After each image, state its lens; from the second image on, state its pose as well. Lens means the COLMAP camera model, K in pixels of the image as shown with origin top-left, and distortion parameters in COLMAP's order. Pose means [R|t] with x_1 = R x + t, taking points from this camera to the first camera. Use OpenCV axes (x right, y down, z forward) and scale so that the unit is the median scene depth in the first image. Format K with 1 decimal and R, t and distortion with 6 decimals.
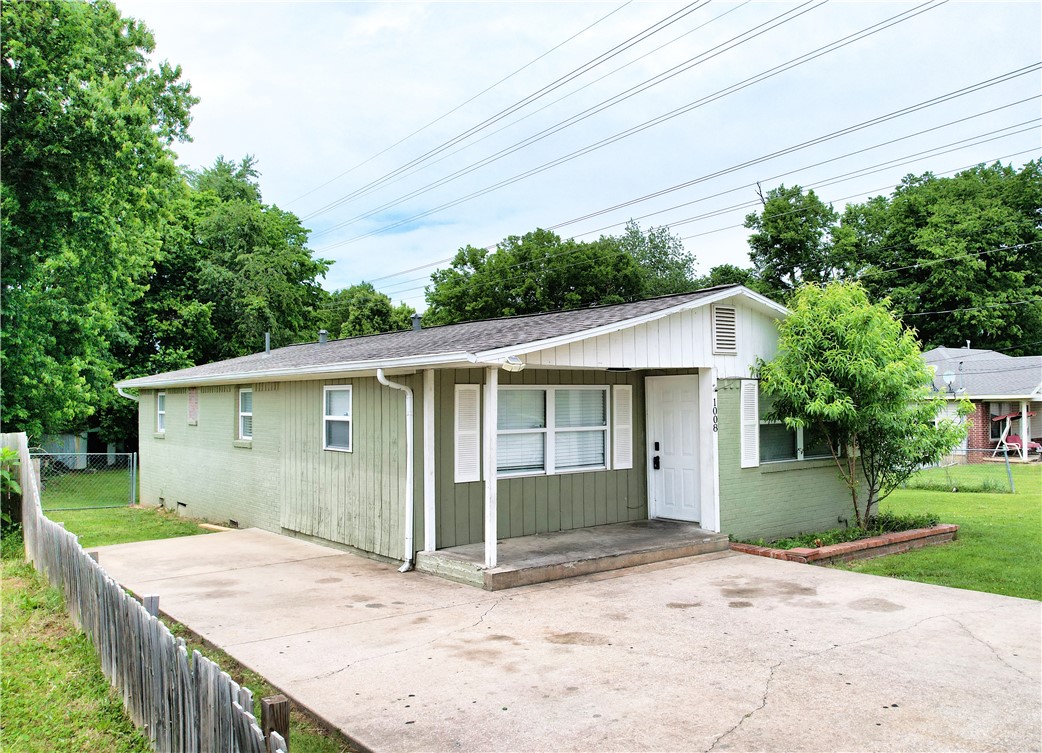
lens RADIAL K [[819.2, 0, 523.2], [0, 819.2, 408.4], [0, 0, 1]] dist [-0.043215, -0.002789]
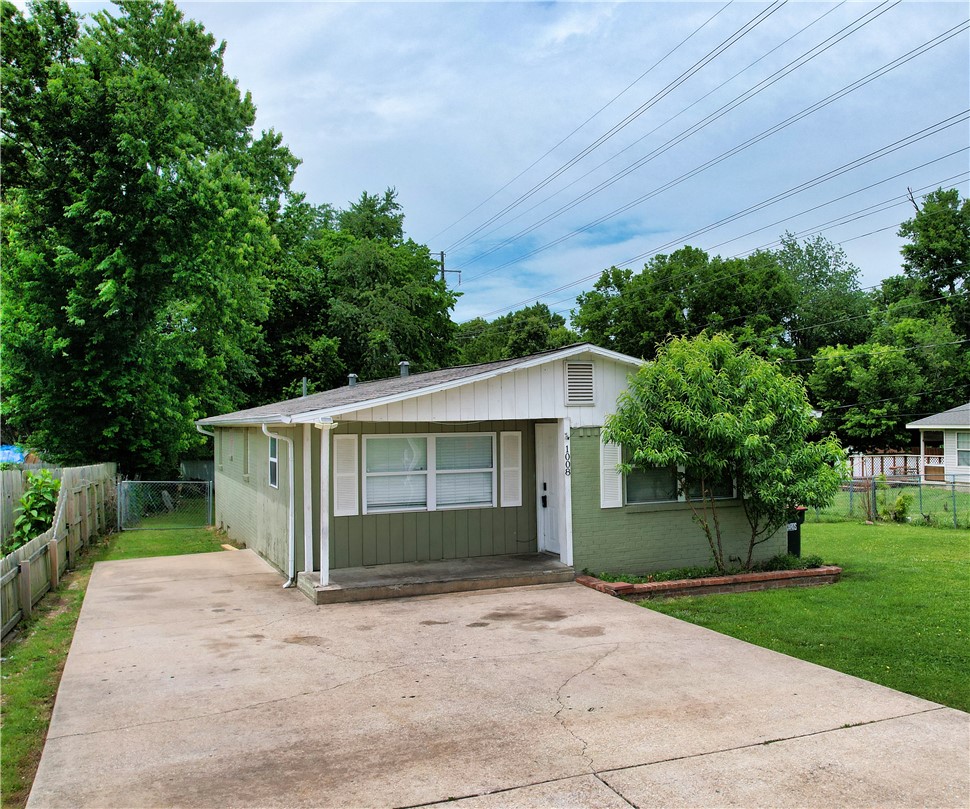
lens RADIAL K [[860.5, 0, 517.8], [0, 860.5, 404.0], [0, 0, 1]] dist [-0.044717, 0.009941]
pose [[0.971564, -0.008429, -0.236625, 0.417323], [0.001468, 0.999561, -0.029577, -0.032097], [0.236771, 0.028389, 0.971151, -0.151417]]
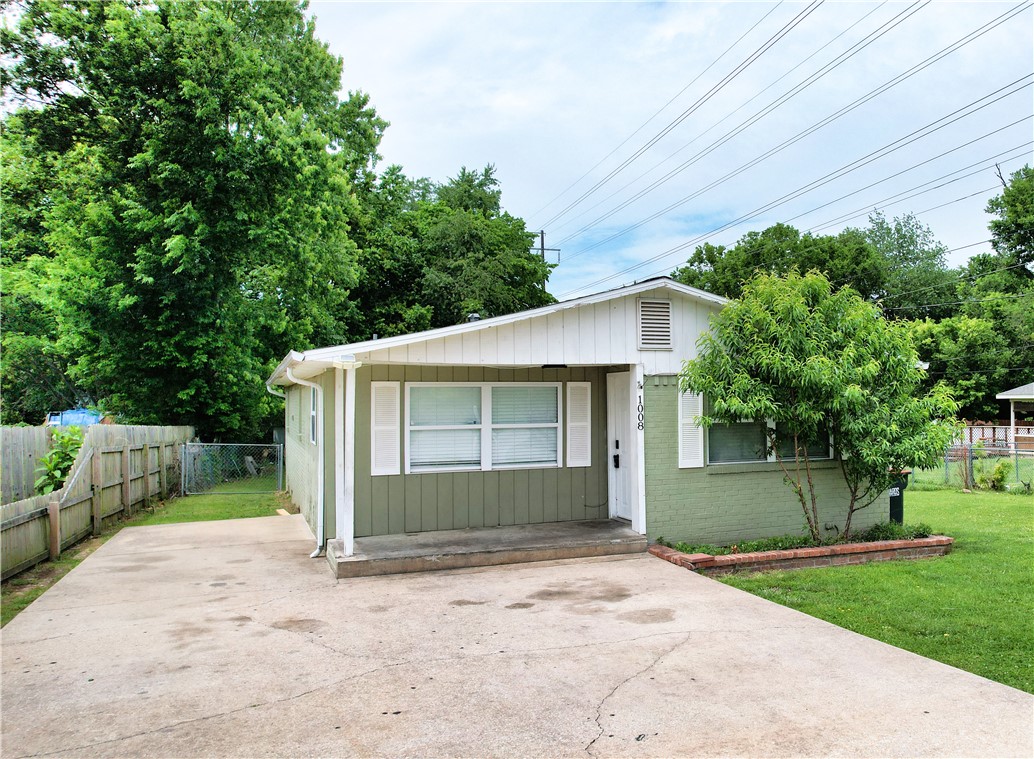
lens RADIAL K [[817.0, 0, 622.2], [0, 817.0, 382.2], [0, 0, 1]] dist [-0.069840, 0.076195]
pose [[0.973010, -0.002579, -0.230748, 0.407669], [-0.004084, 0.999589, -0.028392, -0.000614], [0.230726, 0.028568, 0.972599, 0.047146]]
